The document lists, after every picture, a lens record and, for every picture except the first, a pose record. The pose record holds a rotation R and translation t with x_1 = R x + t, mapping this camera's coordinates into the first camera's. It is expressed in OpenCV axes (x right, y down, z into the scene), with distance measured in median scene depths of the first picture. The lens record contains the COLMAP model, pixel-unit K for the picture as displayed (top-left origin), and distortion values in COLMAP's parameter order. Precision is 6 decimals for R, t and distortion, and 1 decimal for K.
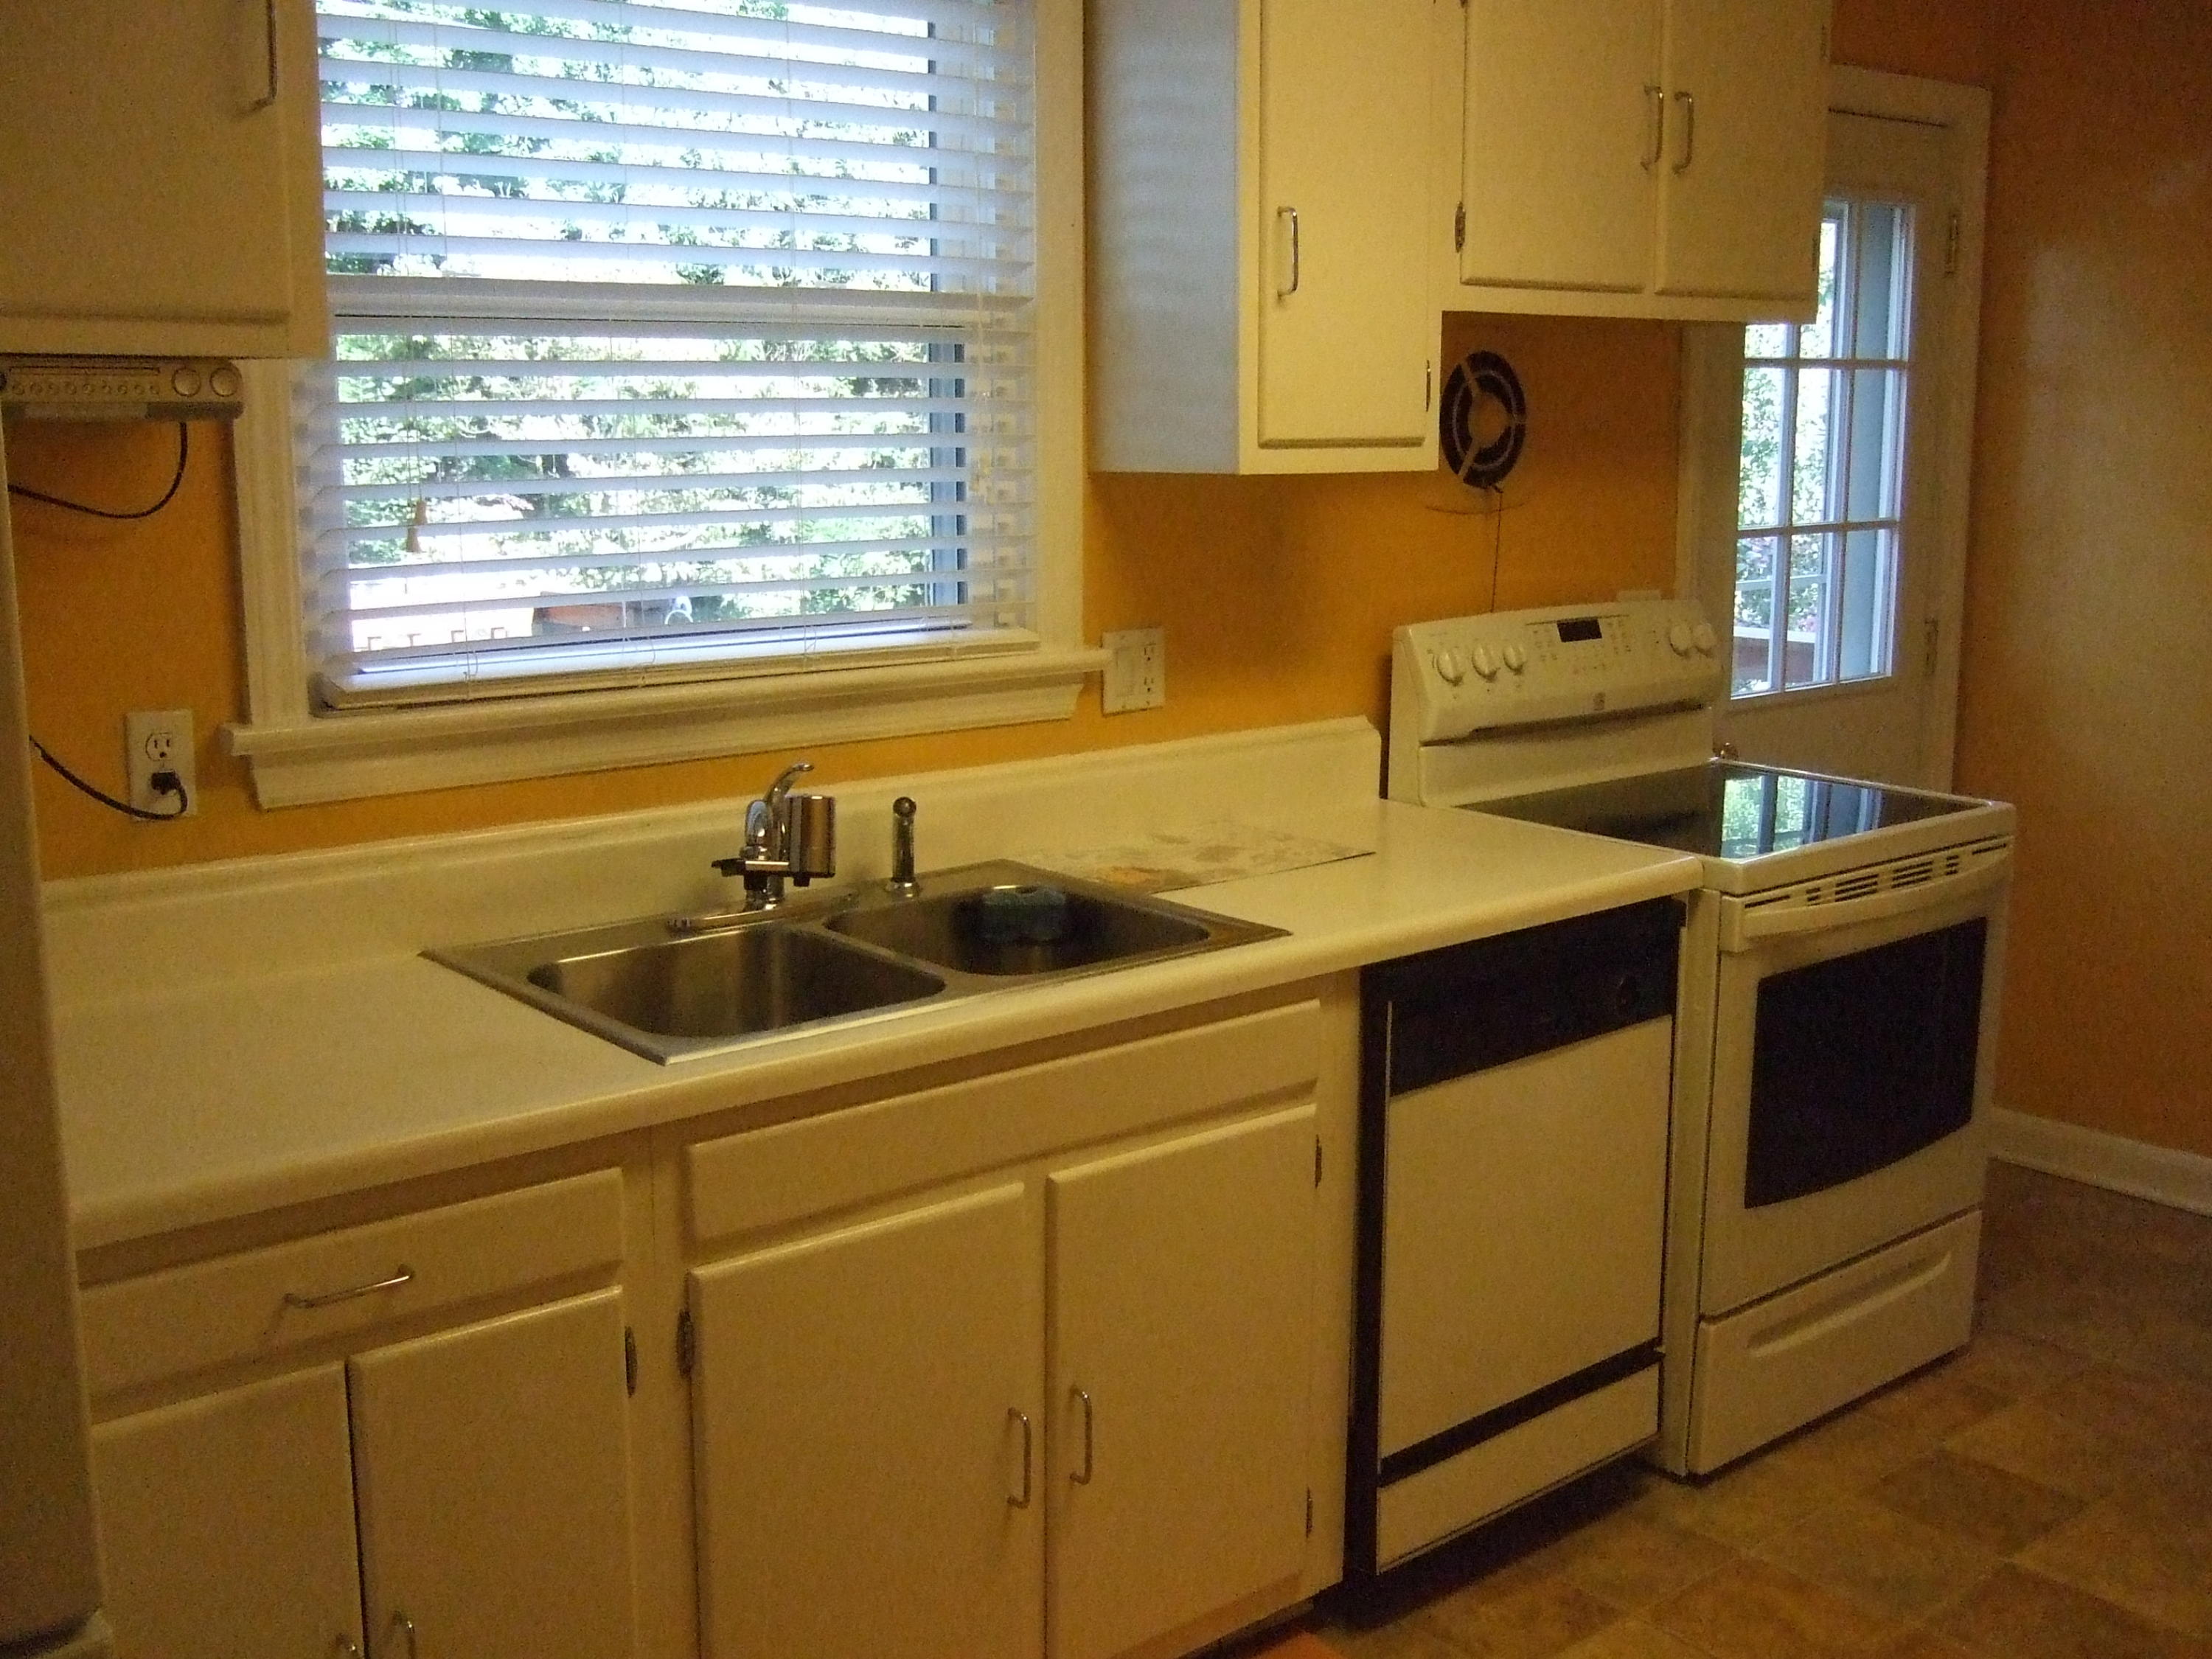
lens RADIAL K [[2322.0, 0, 1100.0], [0, 2322.0, 831.5], [0, 0, 1]] dist [-0.059072, 0.053969]
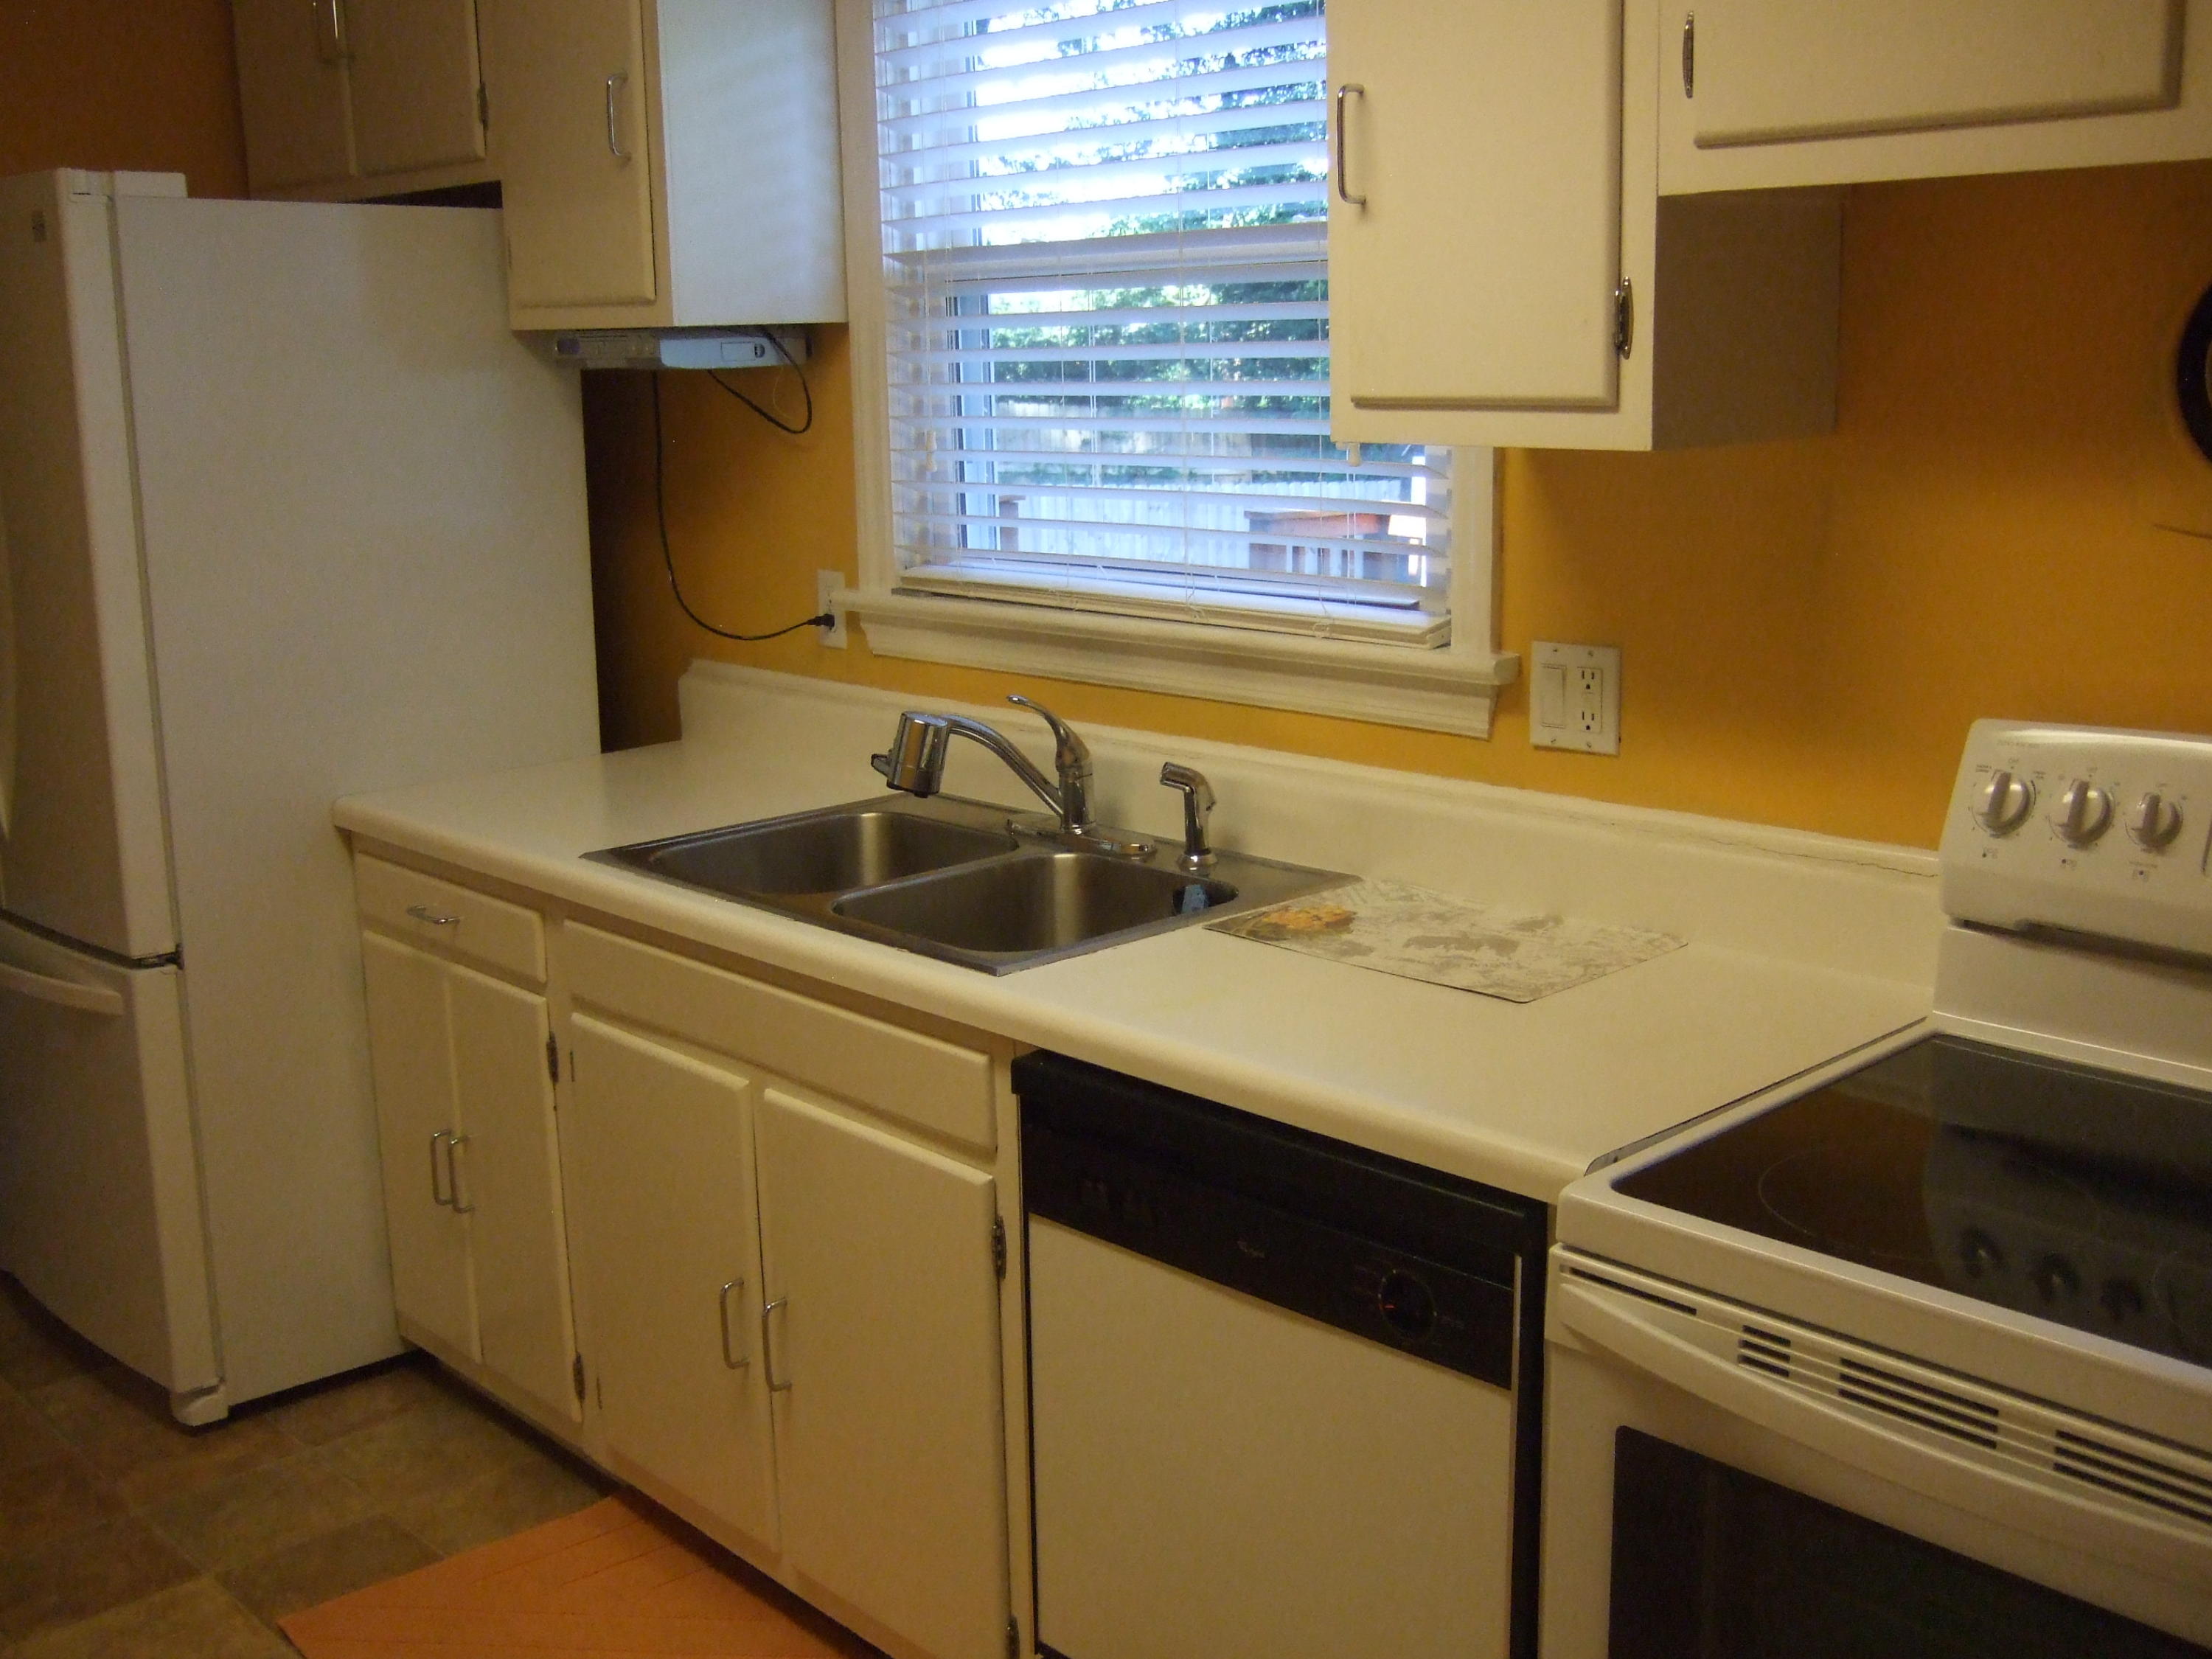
lens RADIAL K [[2322.0, 0, 1100.0], [0, 2322.0, 831.5], [0, 0, 1]] dist [-0.059072, 0.053969]
pose [[0.037593, 0.206729, -0.977676, 0.812046], [-0.159449, 0.967073, 0.198356, -0.163695], [0.986490, 0.148432, 0.069318, 0.860270]]
